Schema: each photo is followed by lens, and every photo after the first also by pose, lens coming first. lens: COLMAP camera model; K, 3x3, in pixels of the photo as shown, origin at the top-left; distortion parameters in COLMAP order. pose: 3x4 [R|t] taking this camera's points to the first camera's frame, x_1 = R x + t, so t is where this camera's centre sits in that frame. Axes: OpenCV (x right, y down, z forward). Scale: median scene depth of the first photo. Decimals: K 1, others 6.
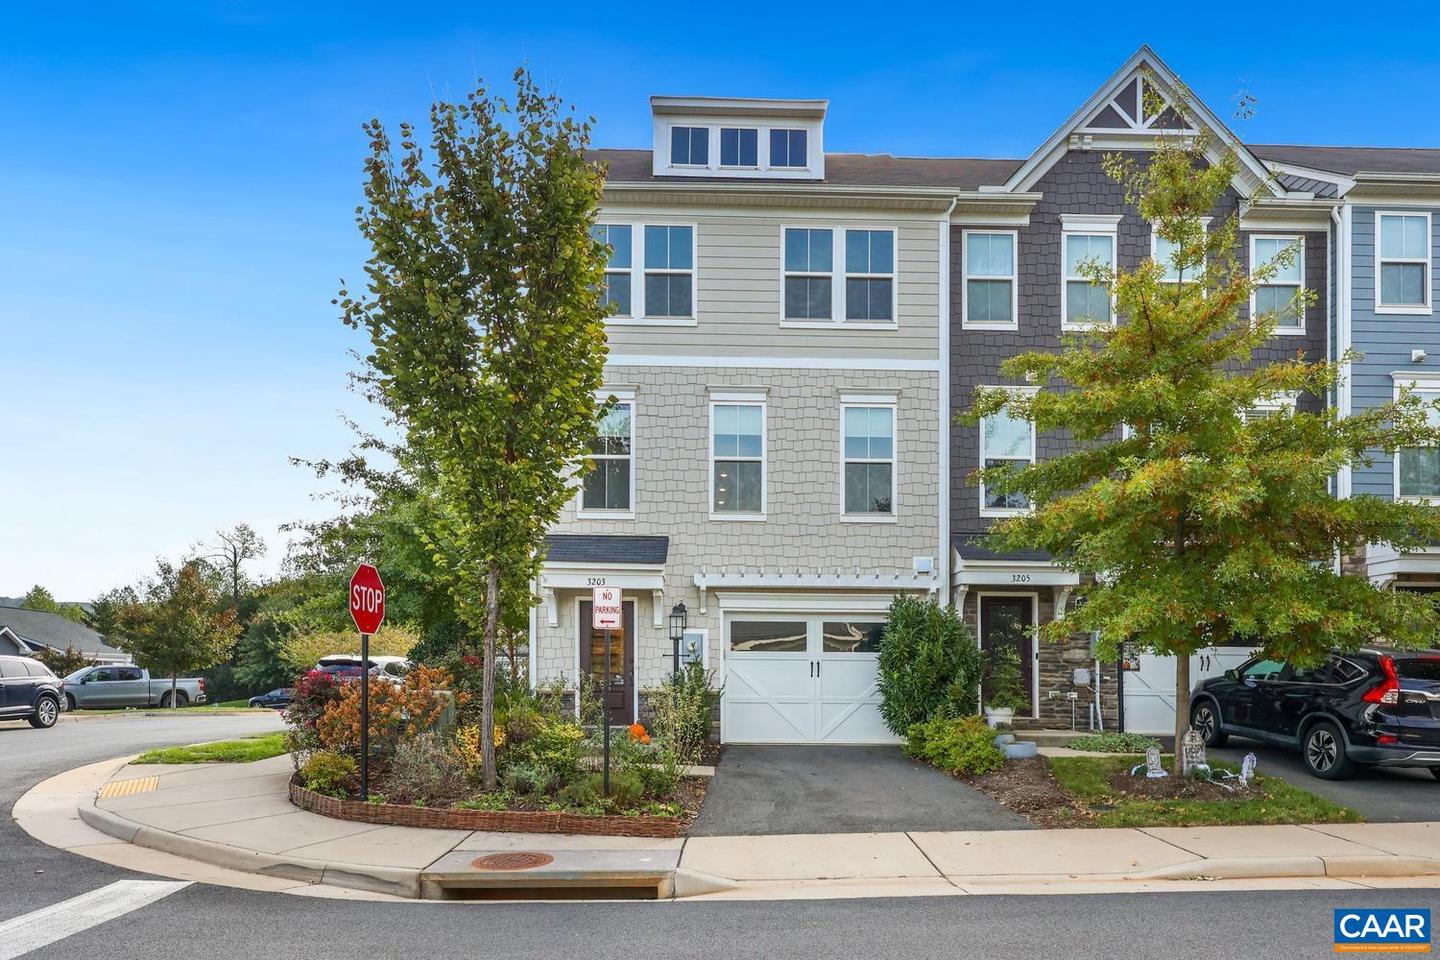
lens RADIAL K [[855.3, 0, 720.1], [0, 855.3, 496.4], [0, 0, 1]] dist [0.004850, -0.019804]
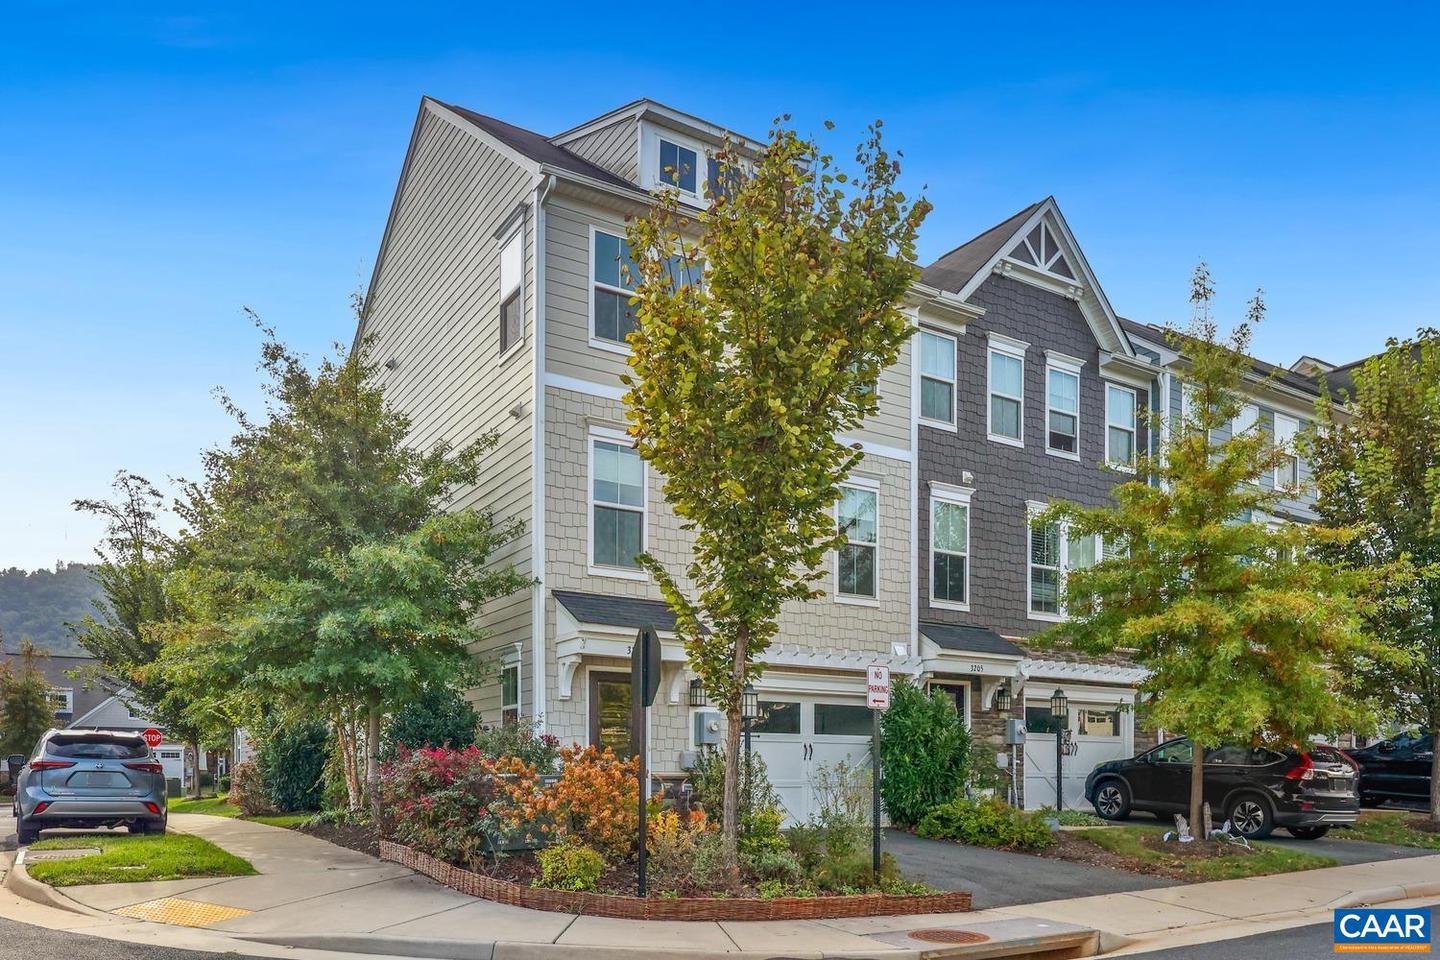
lens RADIAL K [[1094.0, 0, 720.0], [0, 1094.0, 480.0], [0, 0, 1]] dist [0.030174, -0.156753]
pose [[0.846153, 0.134221, 0.515762, -0.605308], [-0.116035, 0.990948, -0.067517, -0.008804], [-0.520155, -0.002716, 0.854068, -0.013463]]
